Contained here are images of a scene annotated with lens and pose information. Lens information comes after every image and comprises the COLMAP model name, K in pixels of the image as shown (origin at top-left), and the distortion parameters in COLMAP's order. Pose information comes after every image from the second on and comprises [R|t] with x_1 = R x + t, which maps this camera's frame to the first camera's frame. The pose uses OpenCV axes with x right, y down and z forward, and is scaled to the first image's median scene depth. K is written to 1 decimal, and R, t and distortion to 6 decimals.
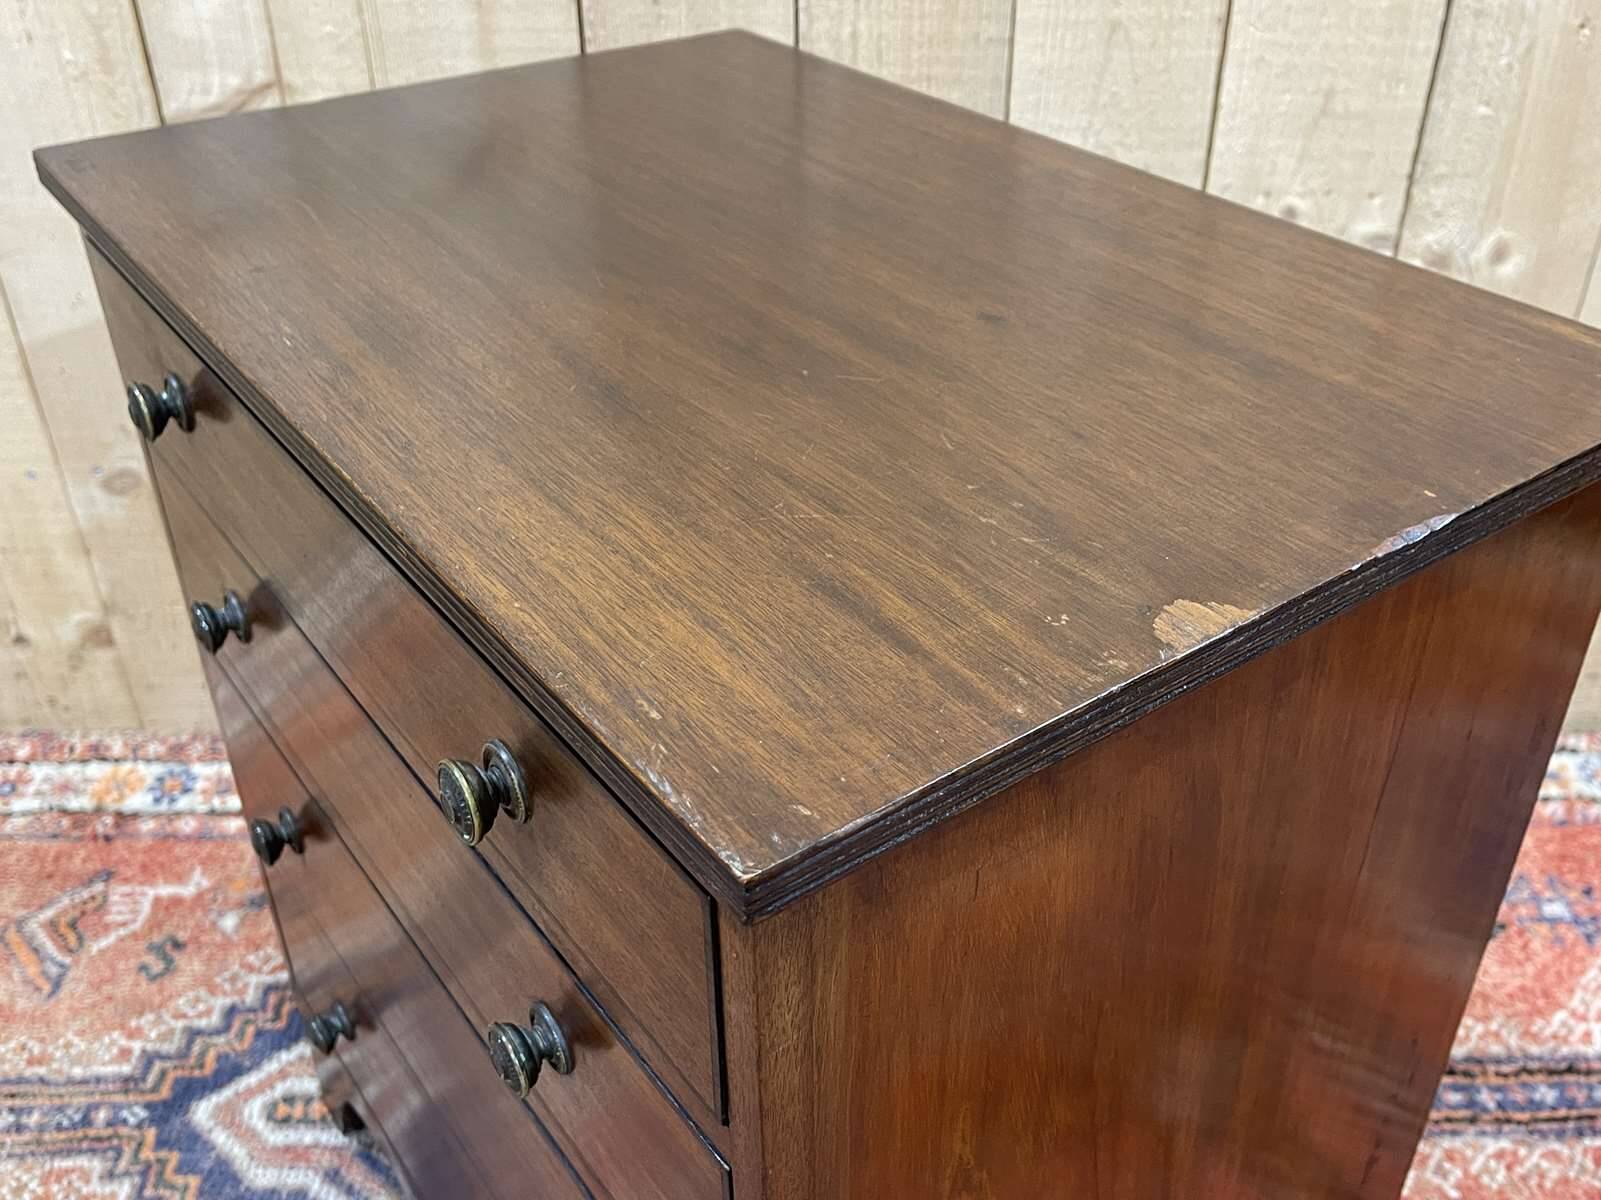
lens RADIAL K [[1565.7, 0, 825.2], [0, 1565.7, 606.0], [0, 0, 1]] dist [0.014140, 0.000000]
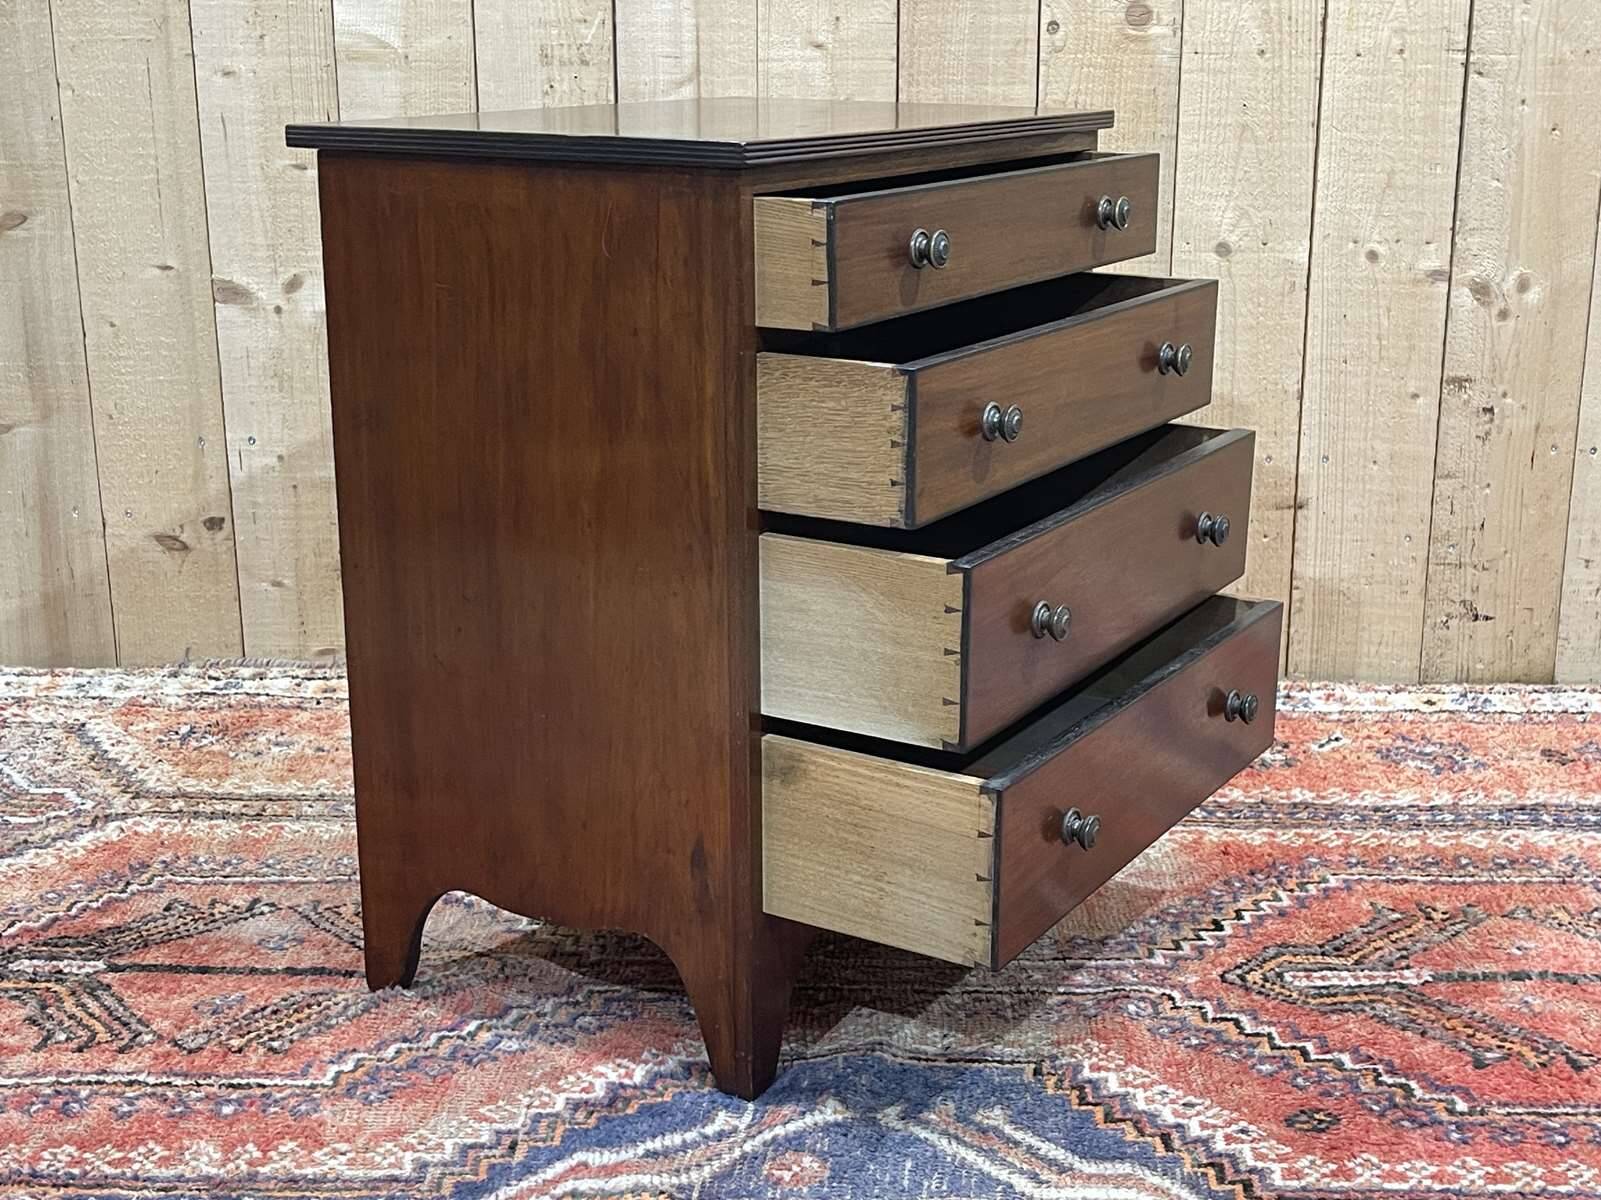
lens RADIAL K [[2152.9, 0, 834.3], [0, 2152.9, 594.5], [0, 0, 1]] dist [0.047546, 0.000000]
pose [[0.999144, 0.010618, -0.039989, -0.127044], [-0.022739, 0.948374, -0.316338, 0.742529], [0.034566, 0.316976, 0.947803, -0.875580]]
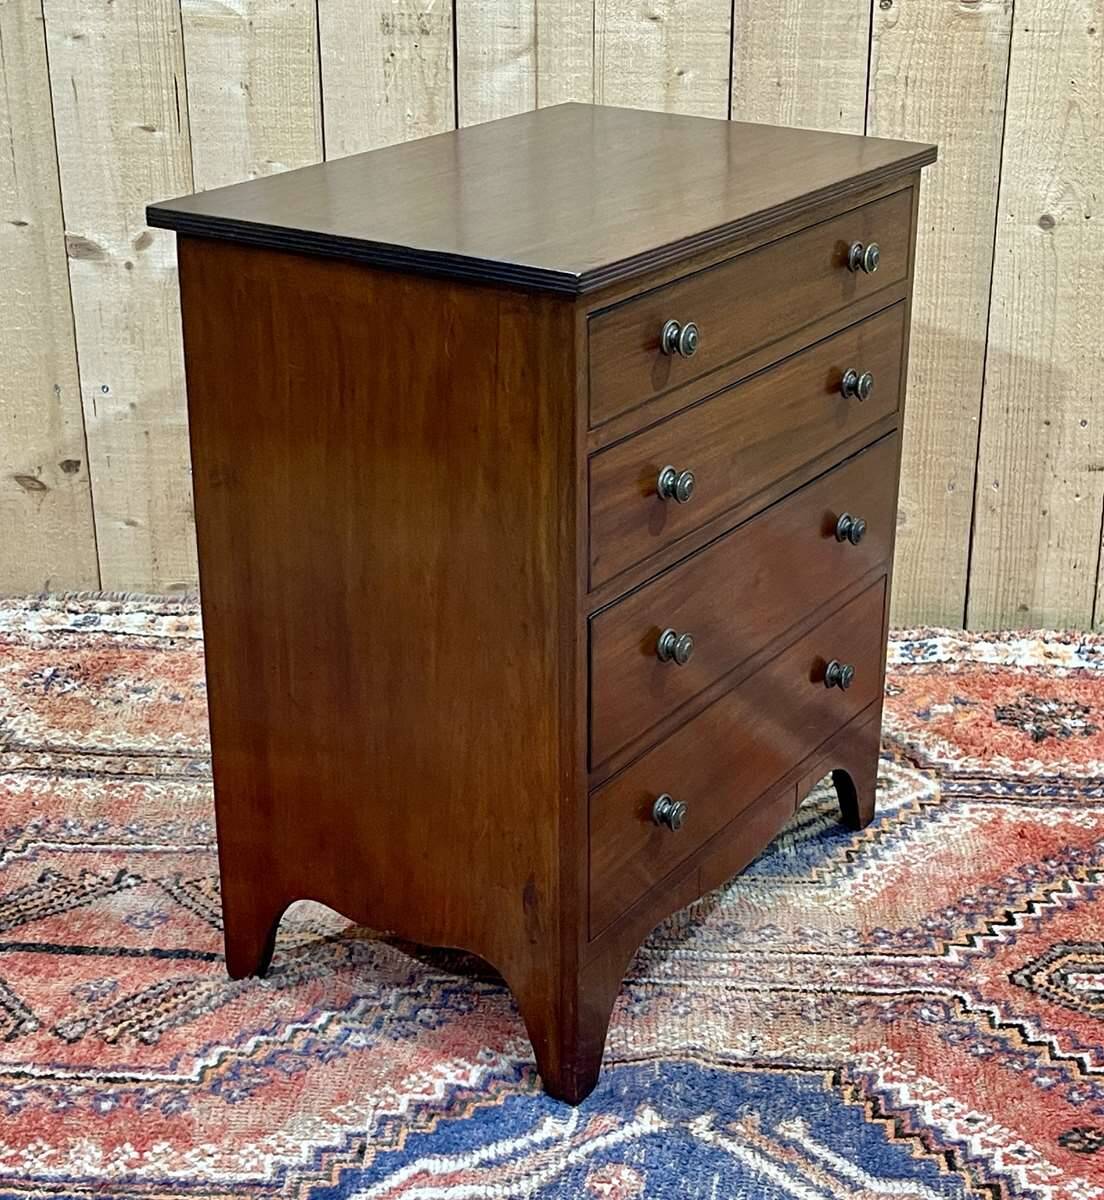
lens RADIAL K [[2148.8, 0, 614.2], [0, 2148.8, 608.8], [0, 0, 1]] dist [0.072498, 0.000000]
pose [[0.997661, 0.032316, -0.060232, -0.124034], [-0.043509, 0.979849, -0.194943, 0.561662], [0.052719, 0.197108, 0.978963, -1.033117]]
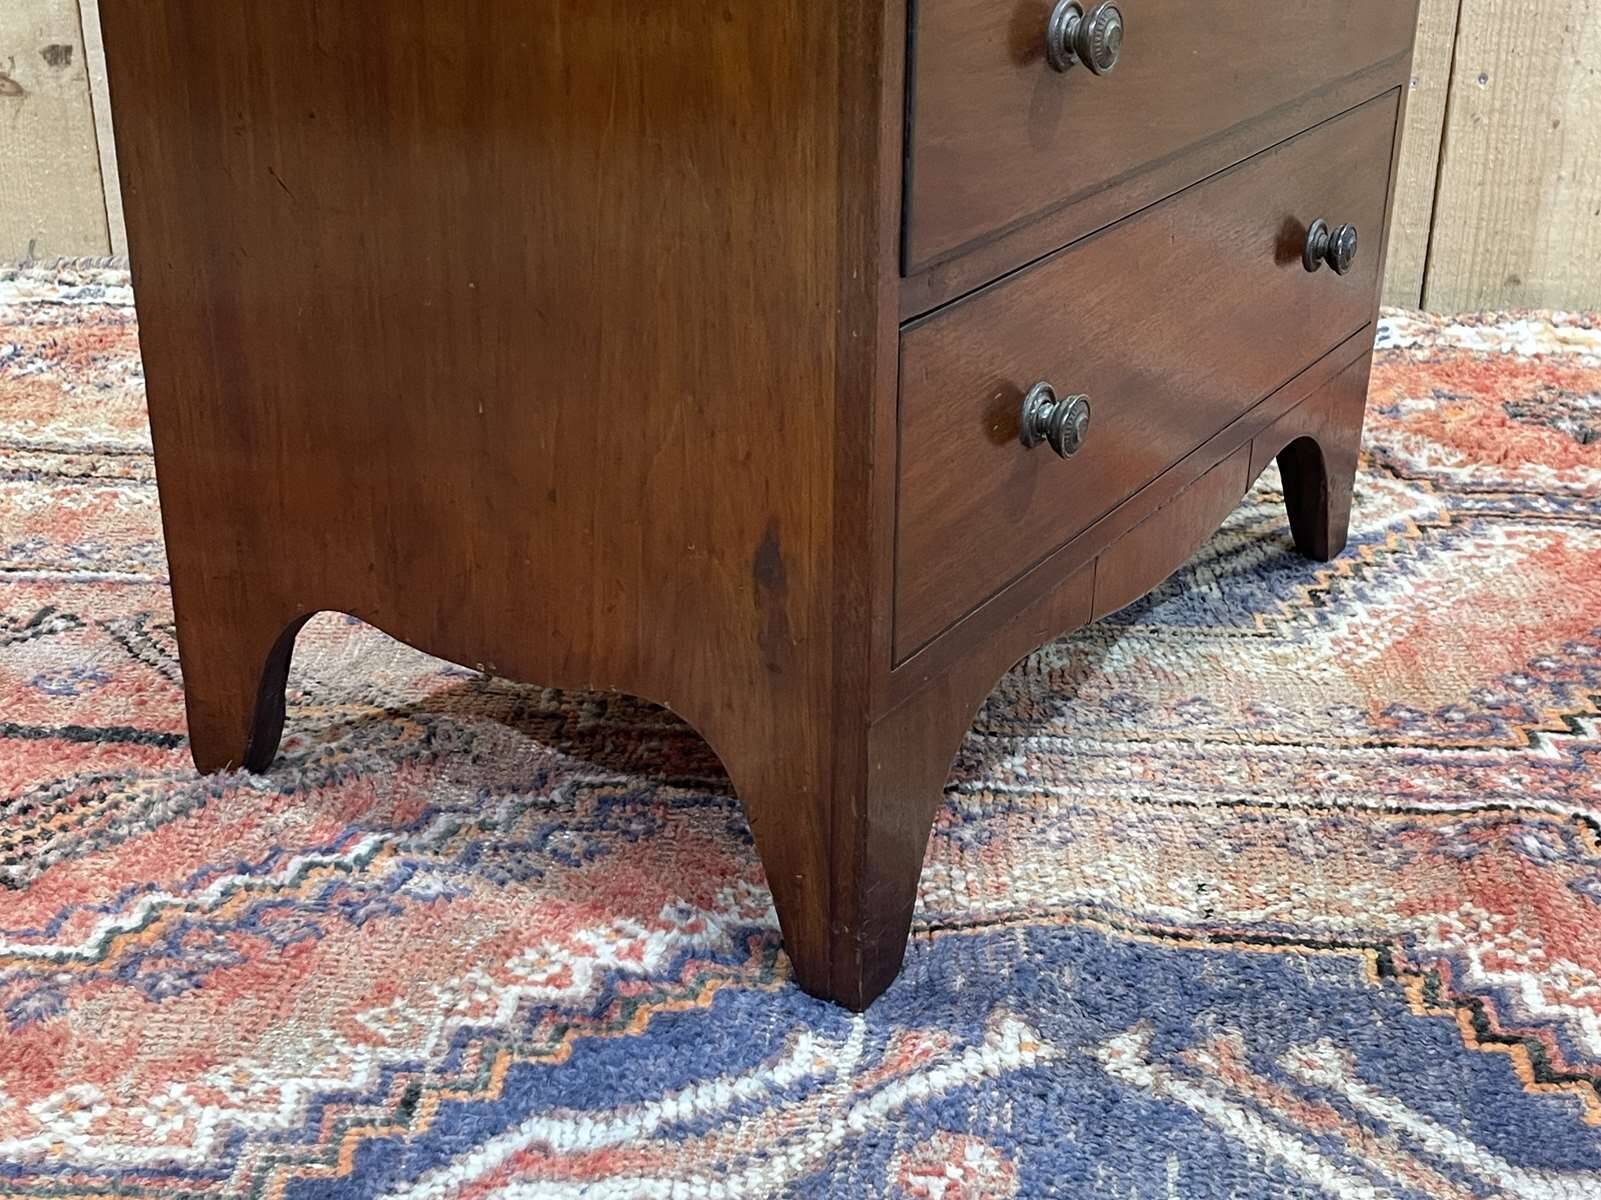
lens RADIAL K [[2152.9, 0, 814.3], [0, 2152.9, 585.6], [0, 0, 1]] dist [0.047546, 0.000000]
pose [[0.996984, 0.038849, -0.067186, -0.204965], [-0.050510, 0.982061, -0.181671, 0.602329], [0.058923, 0.184516, 0.981062, -0.208965]]
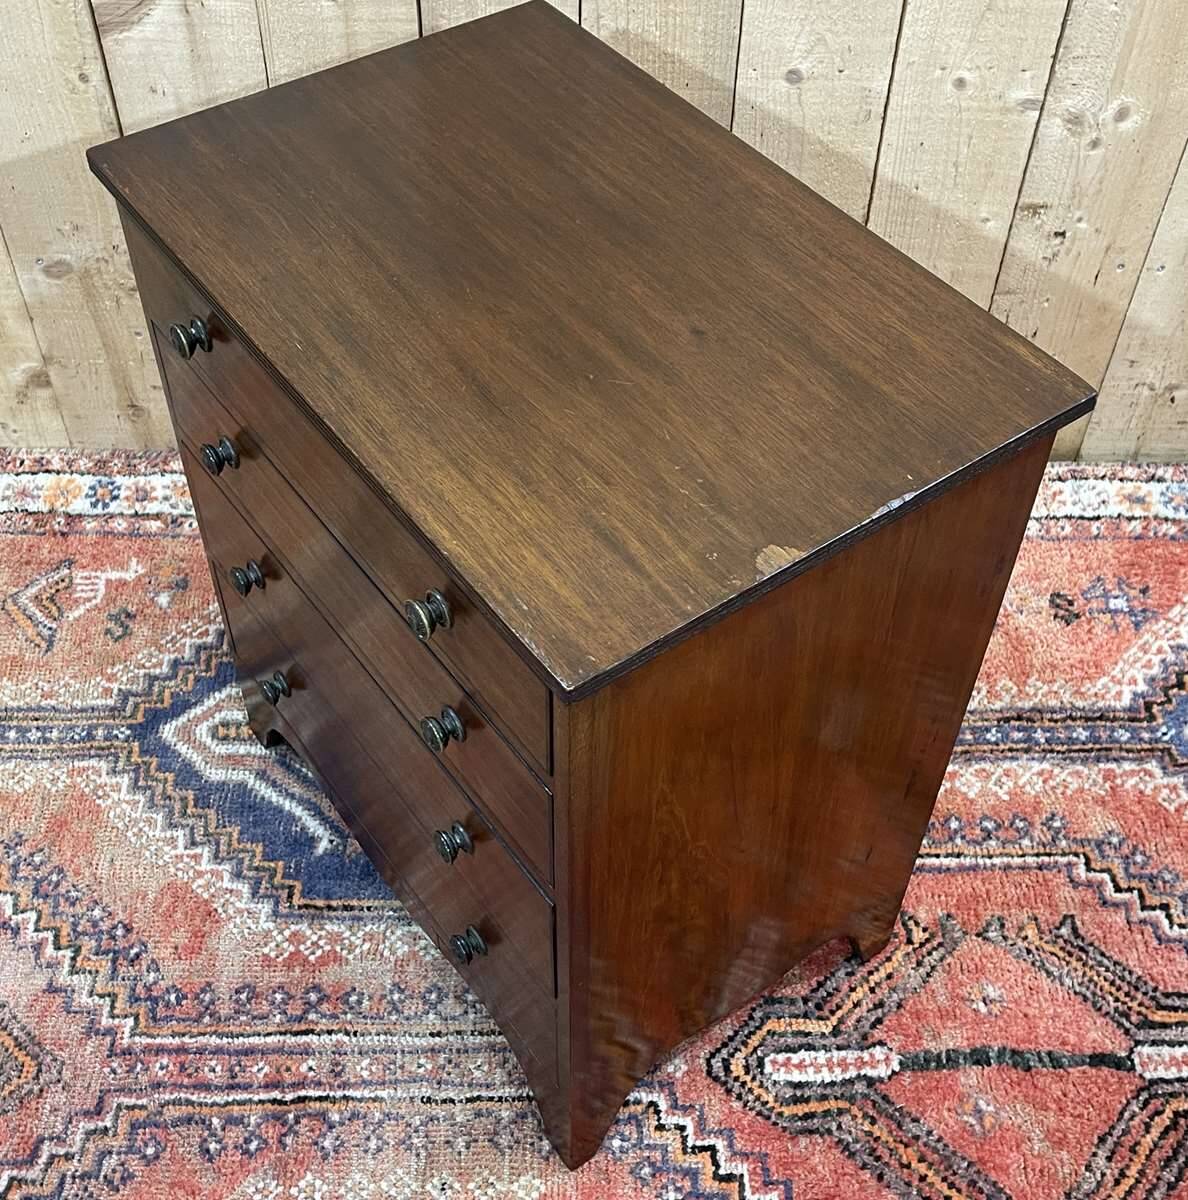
lens RADIAL K [[1548.7, 0, 576.6], [0, 1548.7, 617.8], [0, 0, 1]] dist [0.026647, 0.000000]
pose [[0.999882, 0.015120, -0.002546, -0.009928], [-0.013955, 0.966211, 0.257374, -0.161172], [0.006352, -0.257308, 0.966309, -0.377153]]
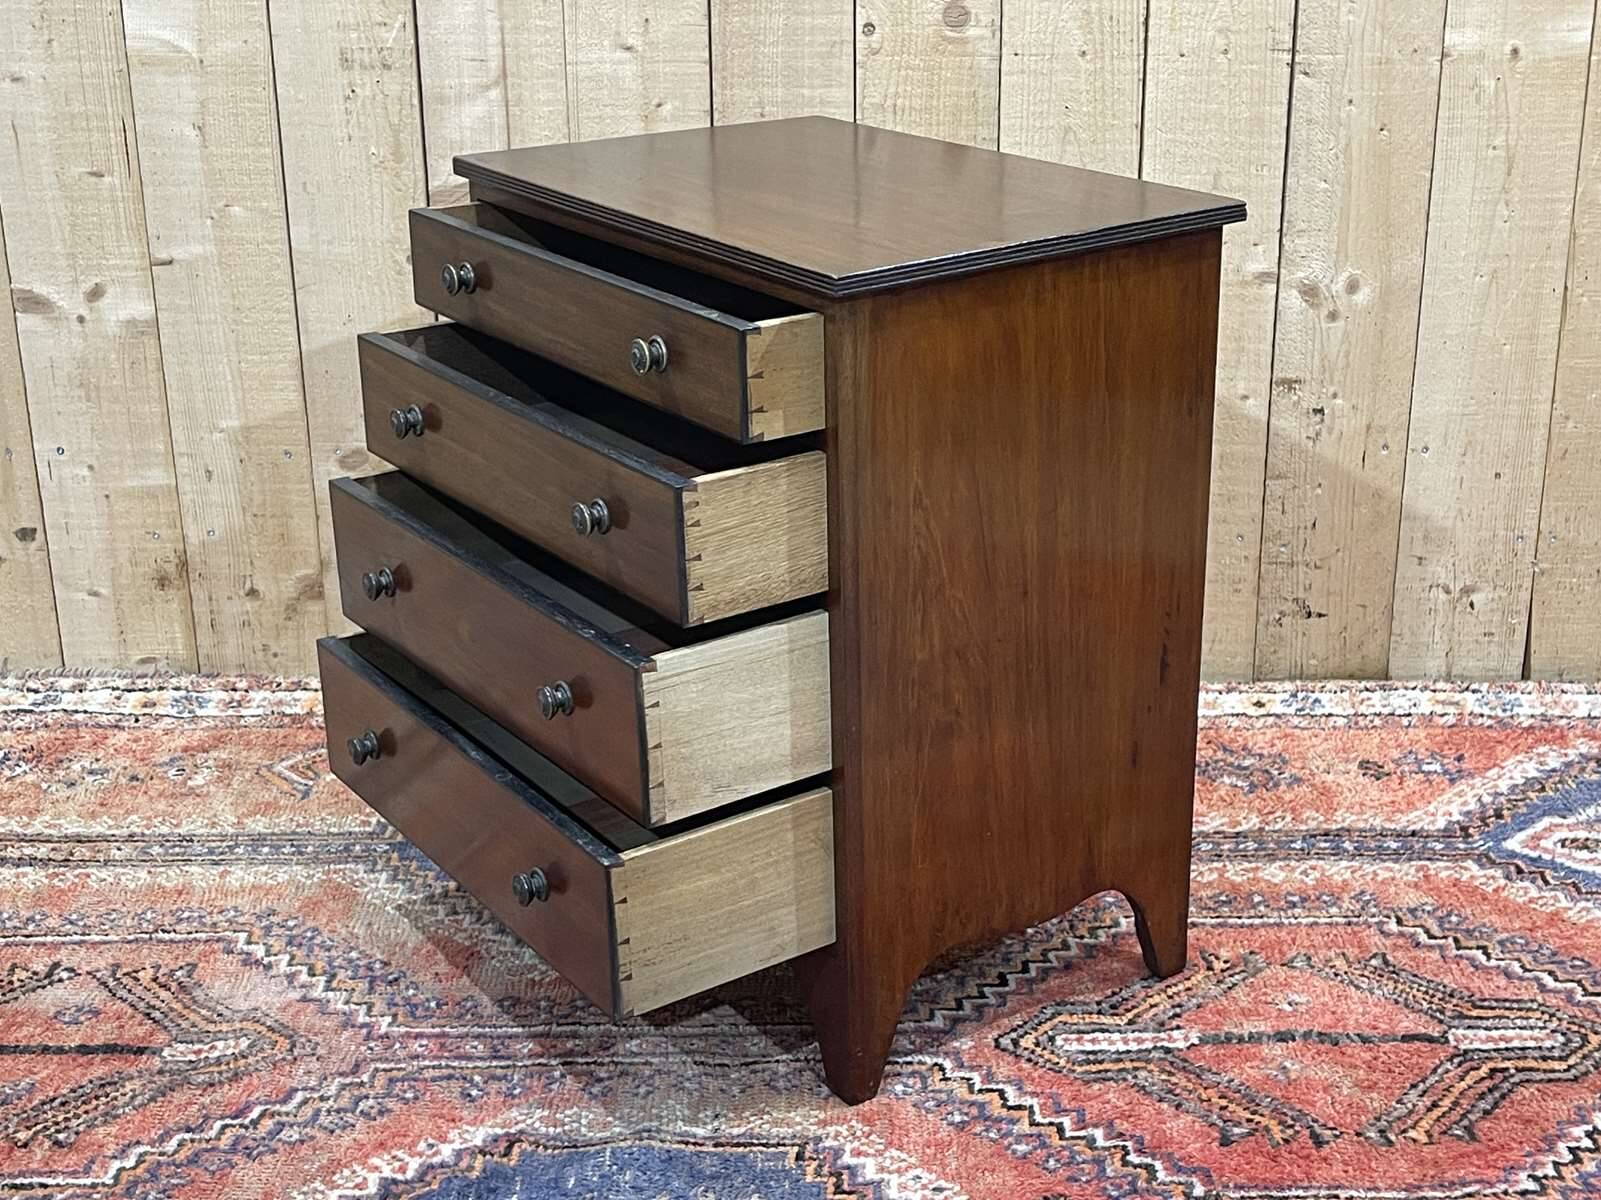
lens RADIAL K [[2304.3, 0, 832.8], [0, 2304.3, 593.6], [0, 0, 1]] dist [0.047921, 0.000000]
pose [[0.999697, 0.002033, -0.024547, 0.016047], [-0.007735, 0.972081, -0.234517, 0.581148], [0.023385, 0.234636, 0.971802, -1.047938]]
